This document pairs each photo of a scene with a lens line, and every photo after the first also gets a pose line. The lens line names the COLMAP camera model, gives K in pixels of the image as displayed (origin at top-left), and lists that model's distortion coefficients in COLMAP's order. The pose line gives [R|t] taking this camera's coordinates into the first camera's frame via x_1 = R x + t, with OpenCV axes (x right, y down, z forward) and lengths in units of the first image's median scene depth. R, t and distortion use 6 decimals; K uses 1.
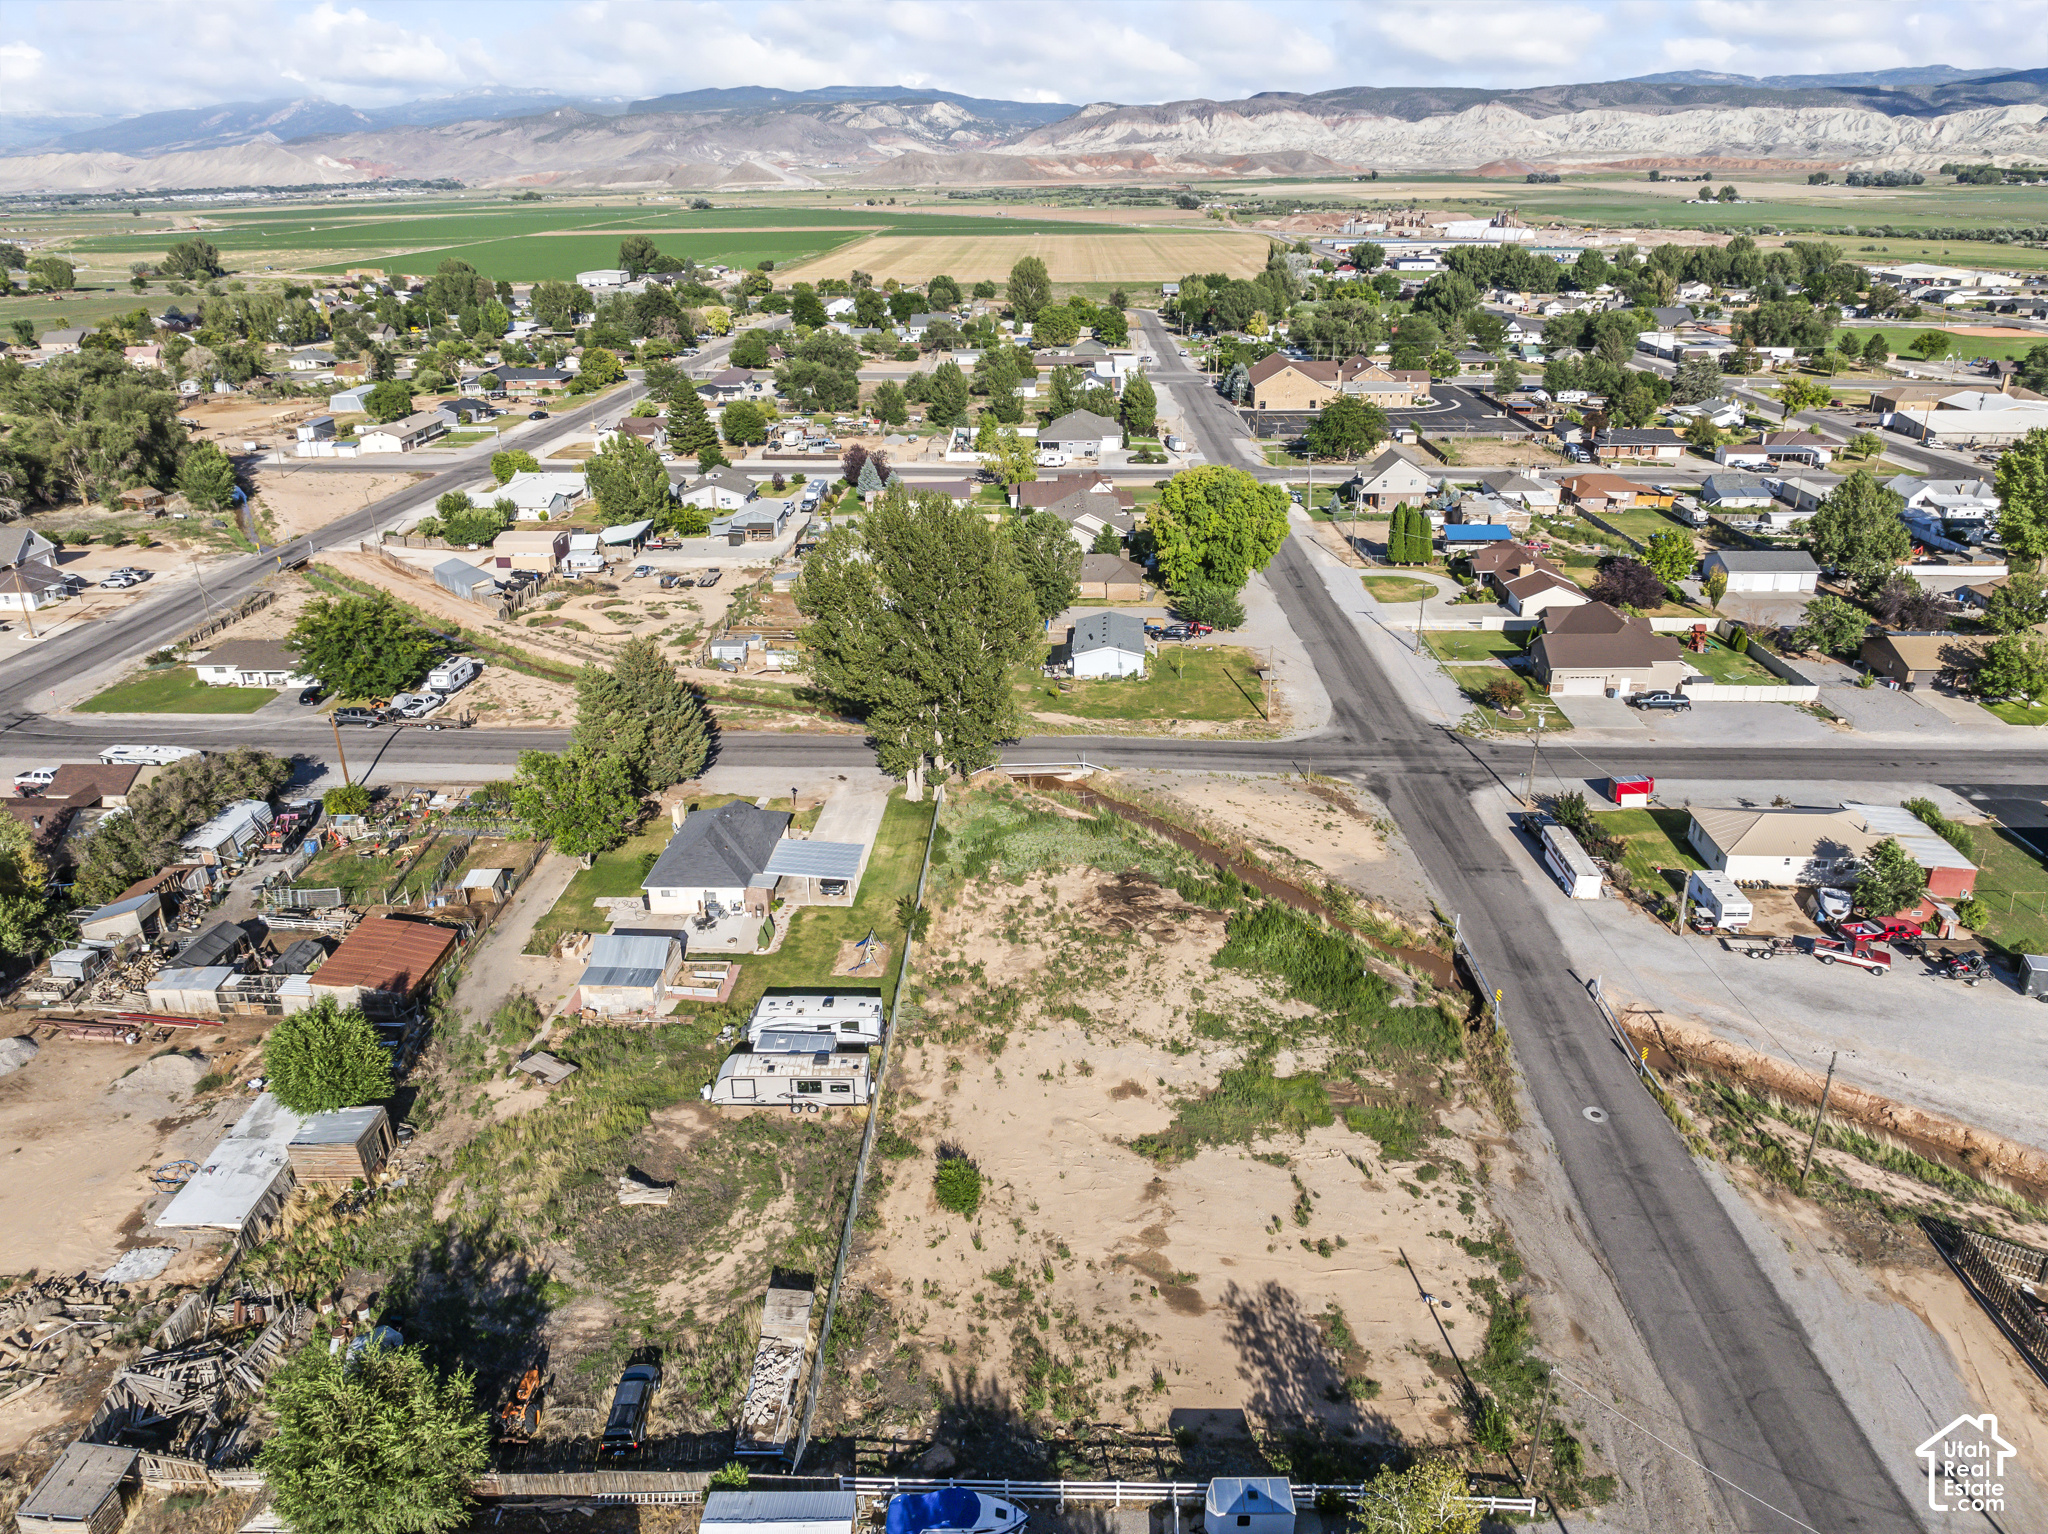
lens RADIAL K [[1427.1, 0, 1031.4], [0, 1427.1, 759.6], [0, 0, 1]] dist [-0.033984, -0.005701]
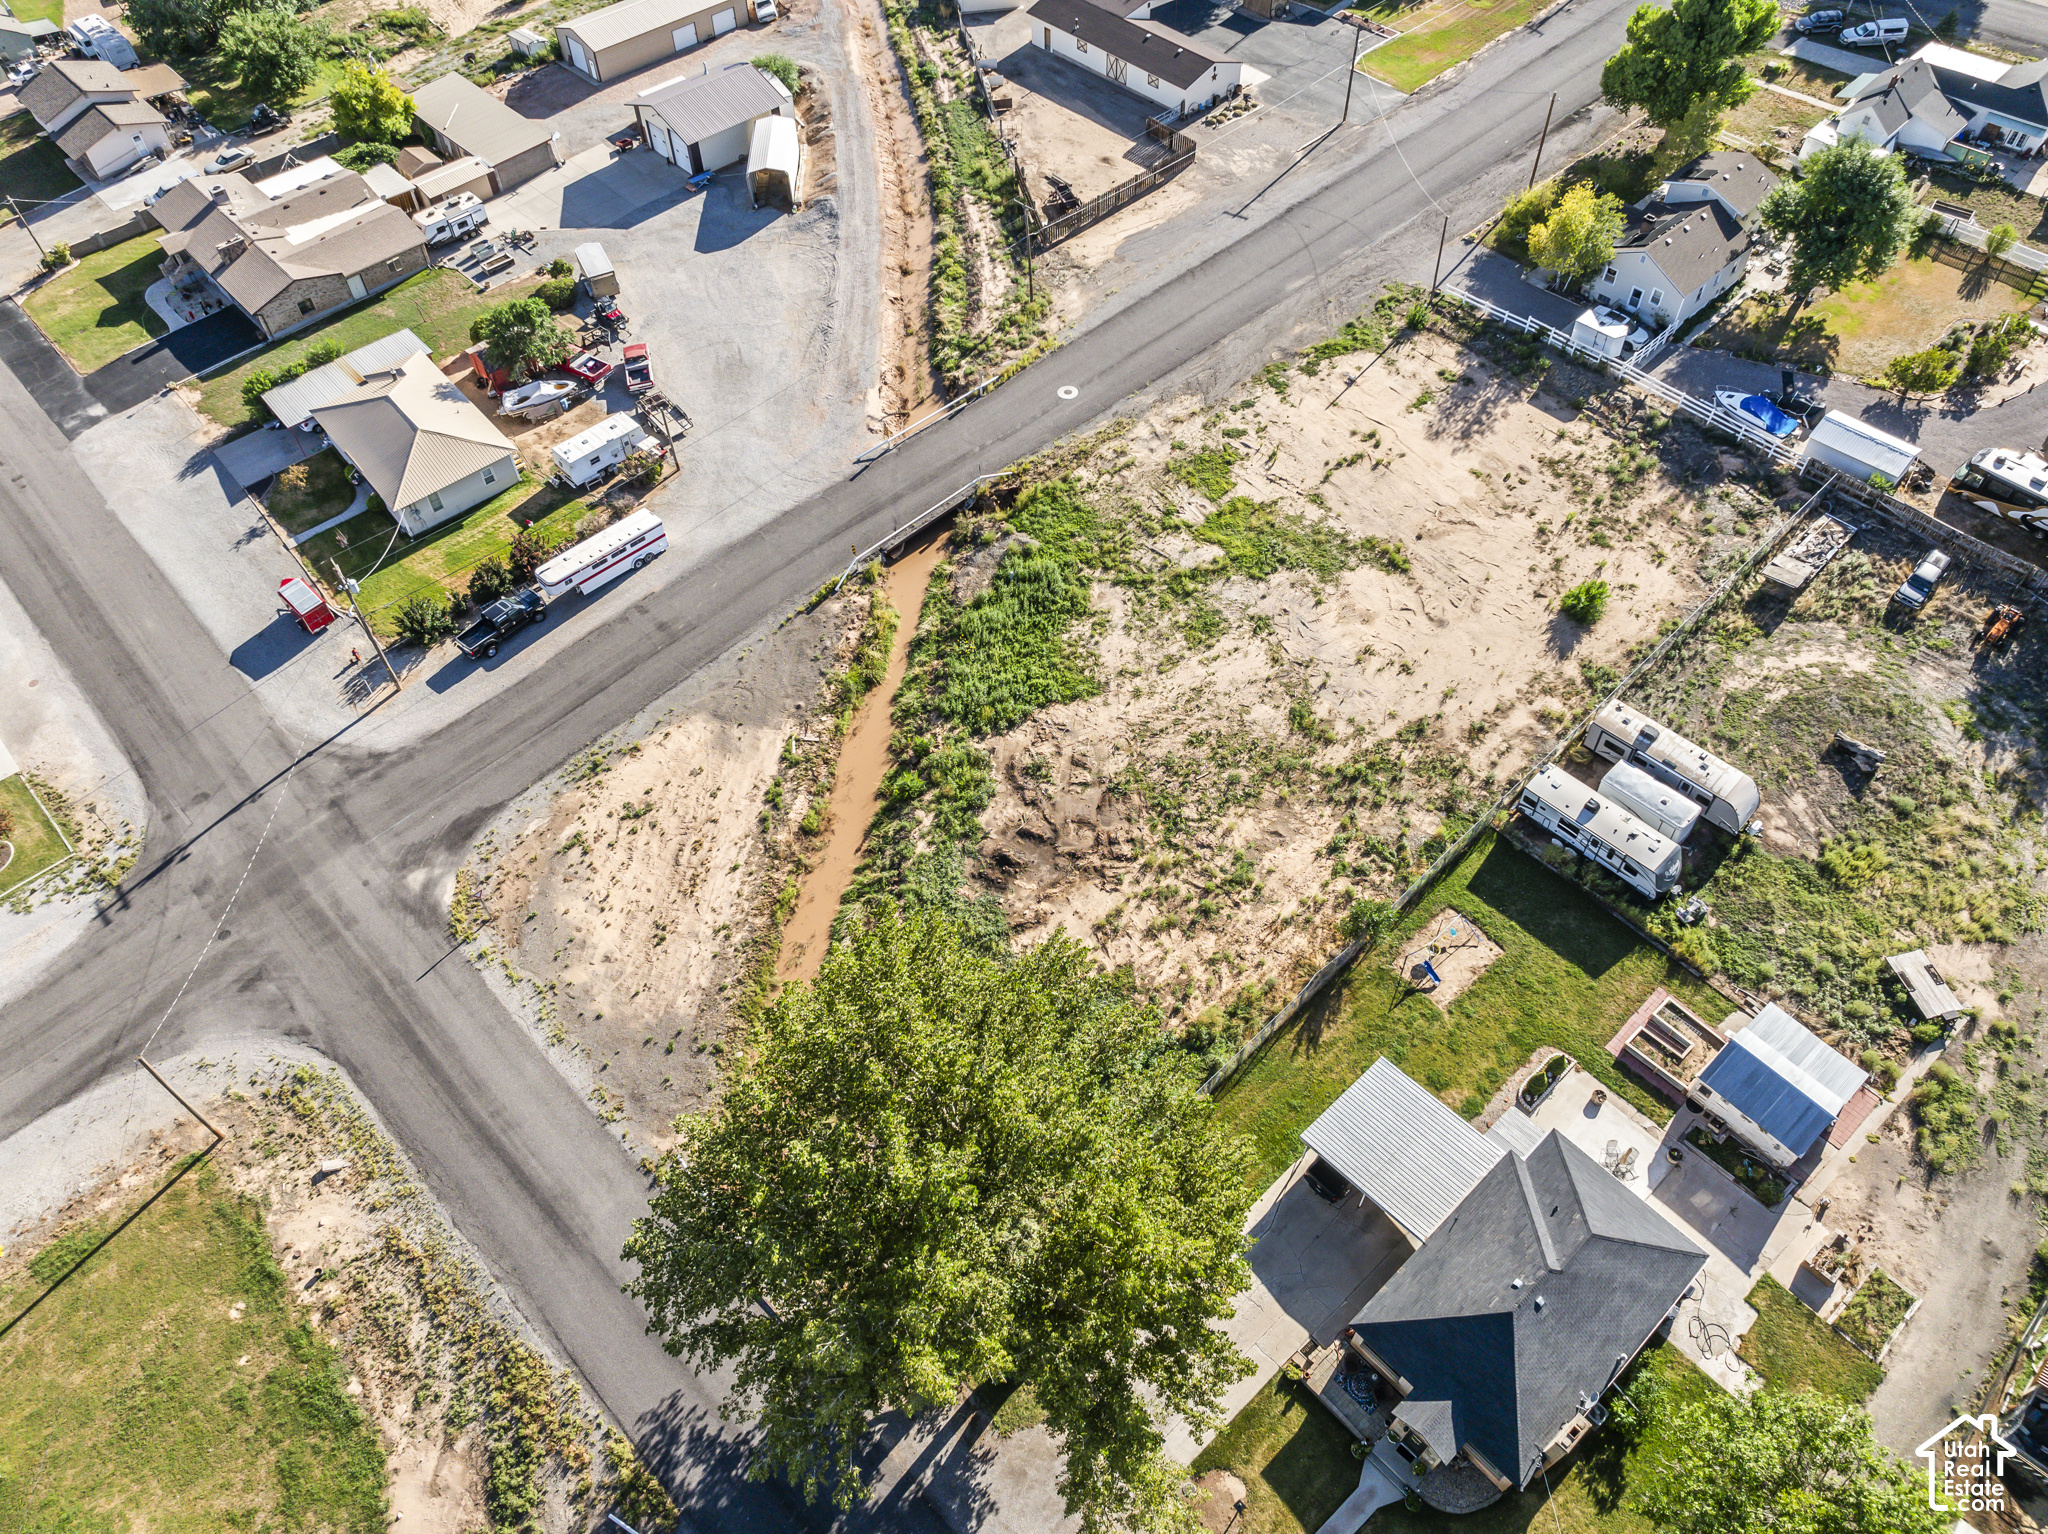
lens RADIAL K [[1440.3, 0, 1013.5], [0, 1440.3, 764.2], [0, 0, 1]] dist [-0.038430, 0.004706]
pose [[-0.701835, -0.539544, 0.465103, -0.297337], [0.306709, 0.360418, 0.880925, -0.706677], [-0.642929, 0.760915, -0.087472, 1.354522]]
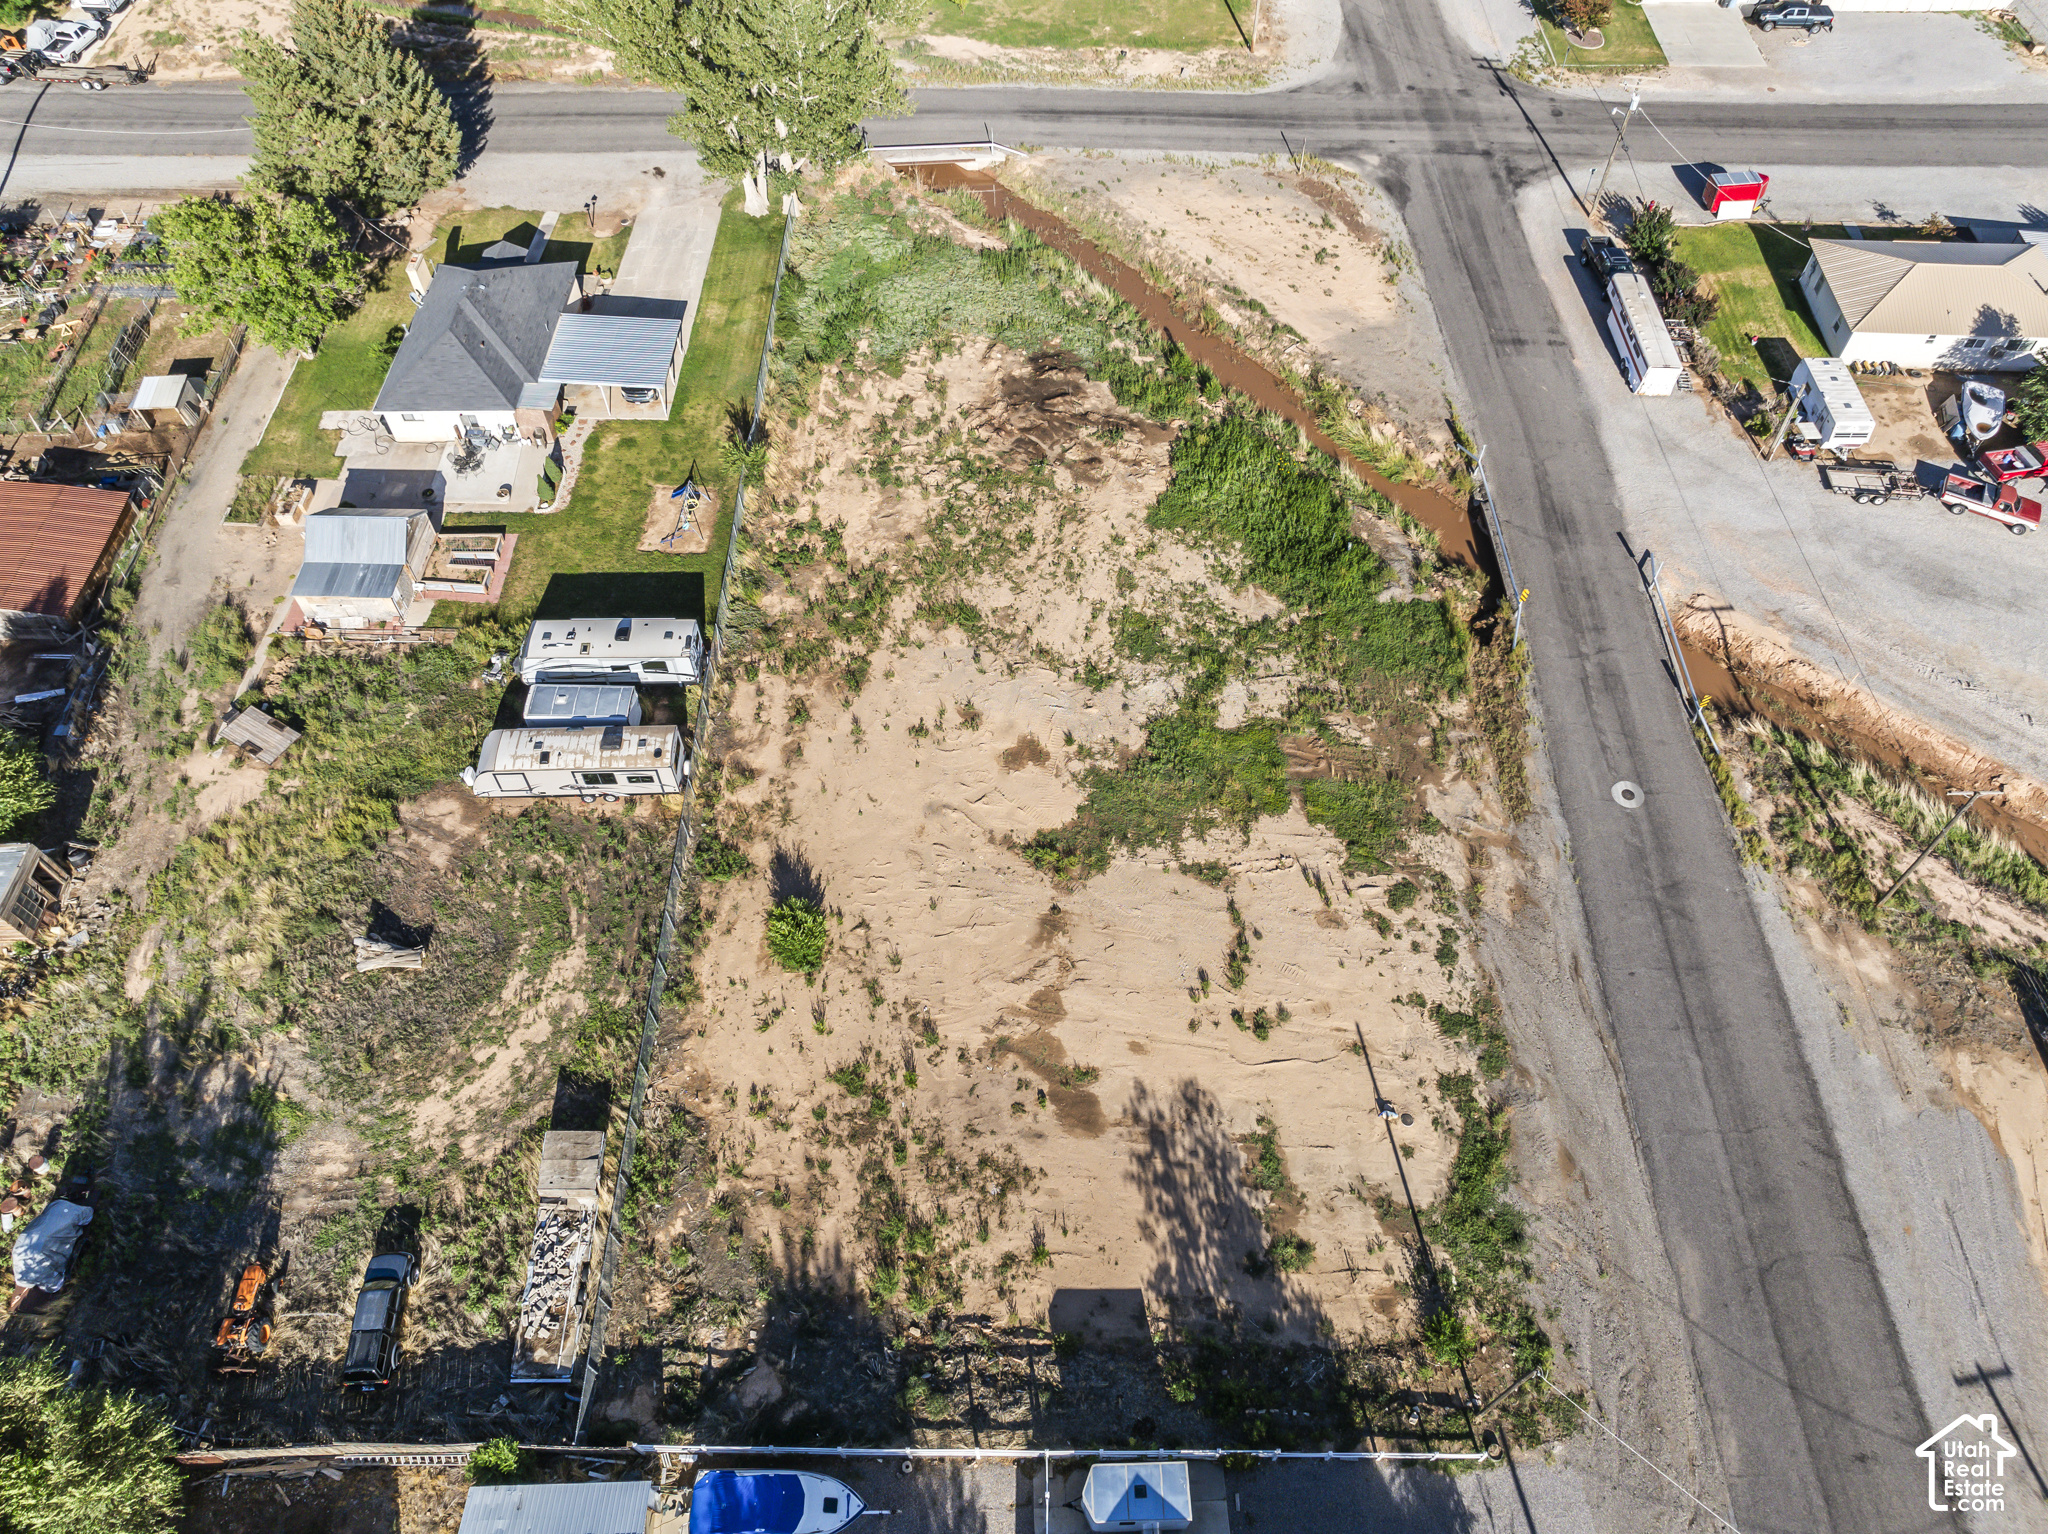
lens RADIAL K [[1427.1, 0, 1031.4], [0, 1427.1, 759.6], [0, 0, 1]] dist [-0.033984, -0.005701]
pose [[0.999641, -0.018903, 0.018997, 0.058006], [0.006137, 0.851488, 0.524339, -0.170748], [-0.026087, -0.524034, 0.851298, 0.354722]]
